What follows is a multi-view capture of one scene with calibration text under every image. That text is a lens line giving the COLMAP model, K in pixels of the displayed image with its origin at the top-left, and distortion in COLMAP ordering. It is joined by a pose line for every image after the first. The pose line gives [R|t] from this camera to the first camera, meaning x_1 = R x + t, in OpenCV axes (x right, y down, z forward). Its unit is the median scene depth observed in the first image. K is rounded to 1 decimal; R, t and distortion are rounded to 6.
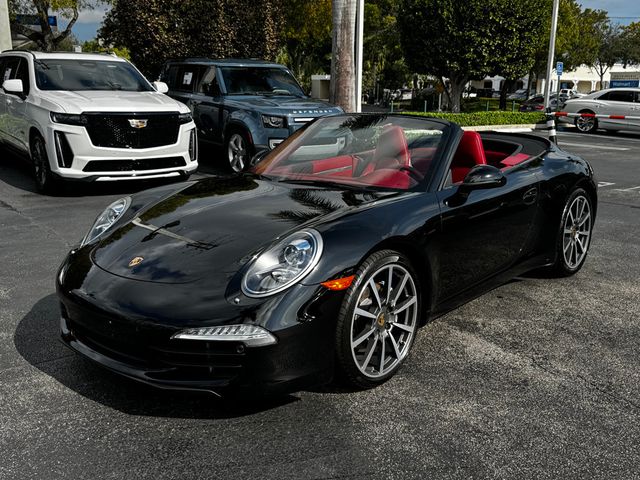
lens RADIAL K [[628.1, 0, 320.0], [0, 628.1, 240.0], [0, 0, 1]] dist [0.179422, -0.363419]
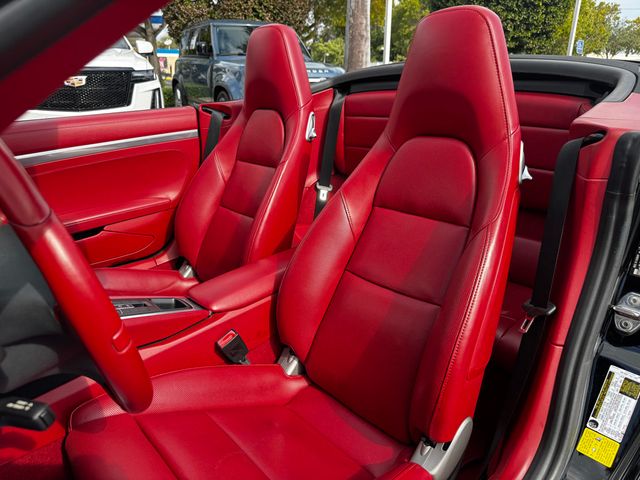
lens RADIAL K [[442.0, 0, 319.0], [0, 442.0, 242.5], [0, 0, 1]] dist [0.080564, -0.115362]
pose [[0.991811, 0.040092, -0.121259, 0.105670], [-0.025697, 0.992678, 0.118027, -0.046971], [0.125103, -0.113944, 0.985579, 0.412816]]
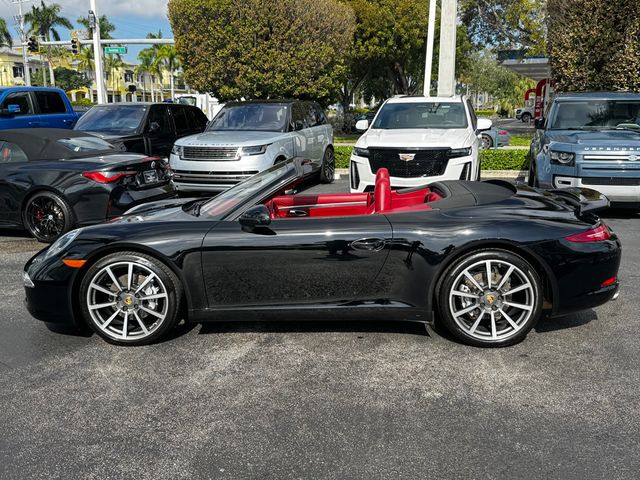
lens RADIAL K [[628.1, 0, 320.0], [0, 628.1, 240.0], [0, 0, 1]] dist [0.179422, -0.363419]
pose [[0.612305, 0.143461, -0.777497, 0.516239], [-0.174993, 0.983600, 0.043678, -0.050969], [0.771013, 0.109312, 0.627368, 0.149450]]
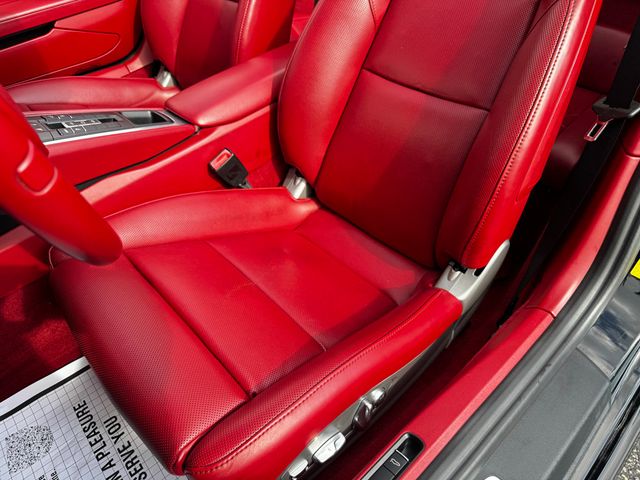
lens RADIAL K [[442.0, 0, 319.0], [0, 442.0, 242.5], [0, 0, 1]] dist [0.080564, -0.115362]
pose [[0.993534, 0.057615, -0.097831, 0.100840], [-0.000438, 0.863617, 0.504148, -0.041348], [0.113535, -0.500845, 0.858058, 0.430412]]
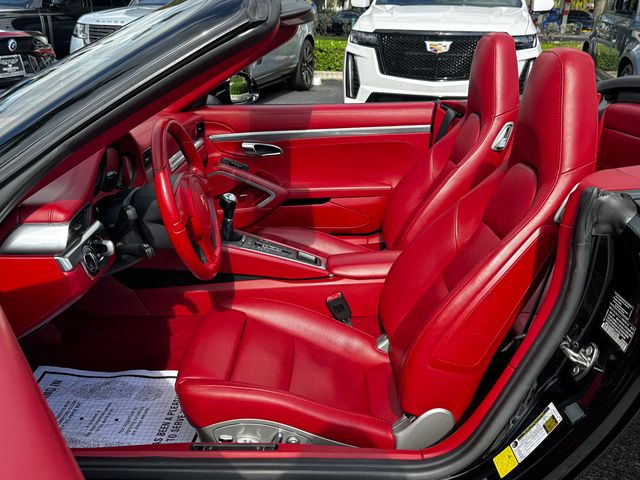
lens RADIAL K [[628.1, 0, 320.0], [0, 628.1, 240.0], [0, 0, 1]] dist [0.179422, -0.363419]
pose [[0.647759, 0.255544, -0.717708, 0.205249], [-0.196306, 0.966241, 0.166862, -0.058659], [0.736120, 0.032804, 0.676056, 0.379435]]
